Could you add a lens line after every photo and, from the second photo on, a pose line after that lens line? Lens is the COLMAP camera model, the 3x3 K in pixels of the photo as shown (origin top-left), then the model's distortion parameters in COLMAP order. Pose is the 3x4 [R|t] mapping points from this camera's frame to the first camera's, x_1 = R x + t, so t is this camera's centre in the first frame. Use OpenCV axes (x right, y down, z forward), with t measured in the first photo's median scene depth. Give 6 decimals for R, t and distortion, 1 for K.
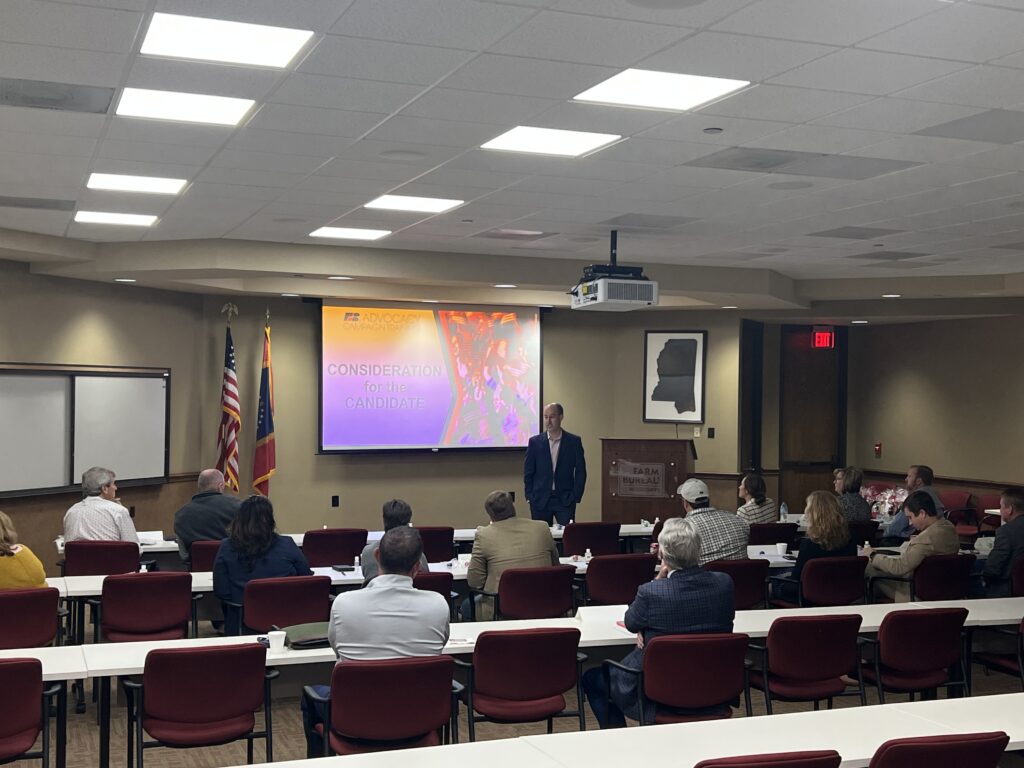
lens RADIAL K [[1268.1, 0, 512.0], [0, 1268.1, 384.0], [0, 0, 1]] dist [0.014963, -0.001217]
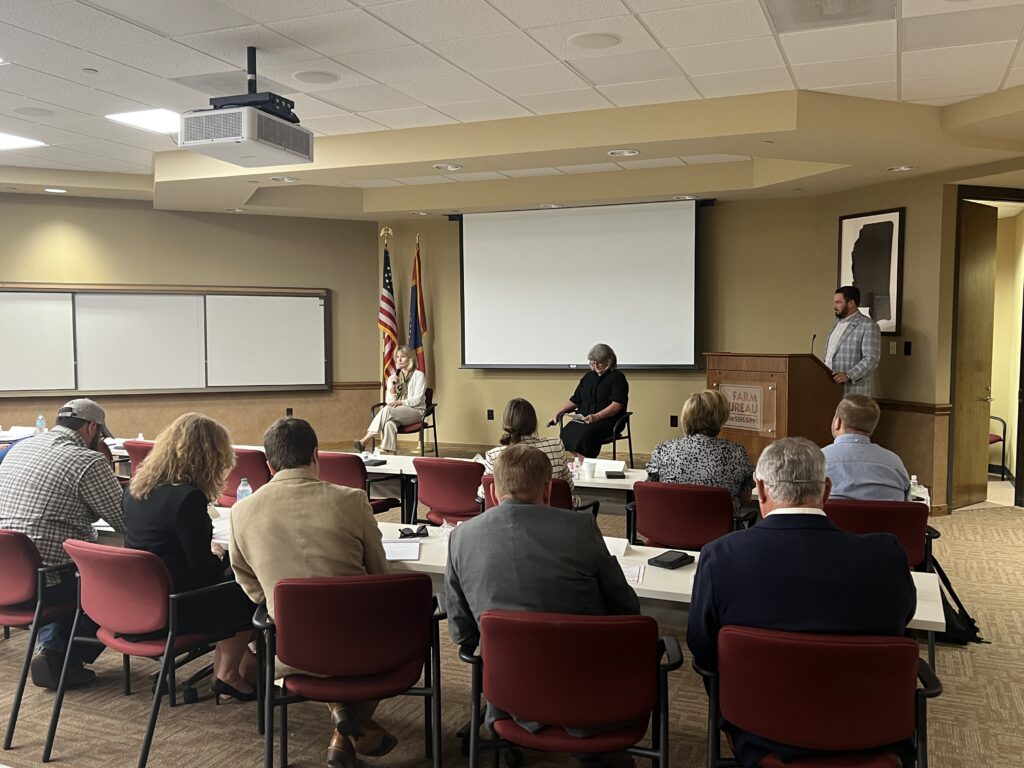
lens RADIAL K [[905.5, 0, 512.0], [0, 905.5, 384.0], [0, 0, 1]] dist [0.005931, -0.005045]
pose [[0.713124, 0.024470, -0.700610, 0.389287], [0.012552, 0.998785, 0.047660, 0.033938], [0.700925, -0.042782, 0.711950, 0.508012]]
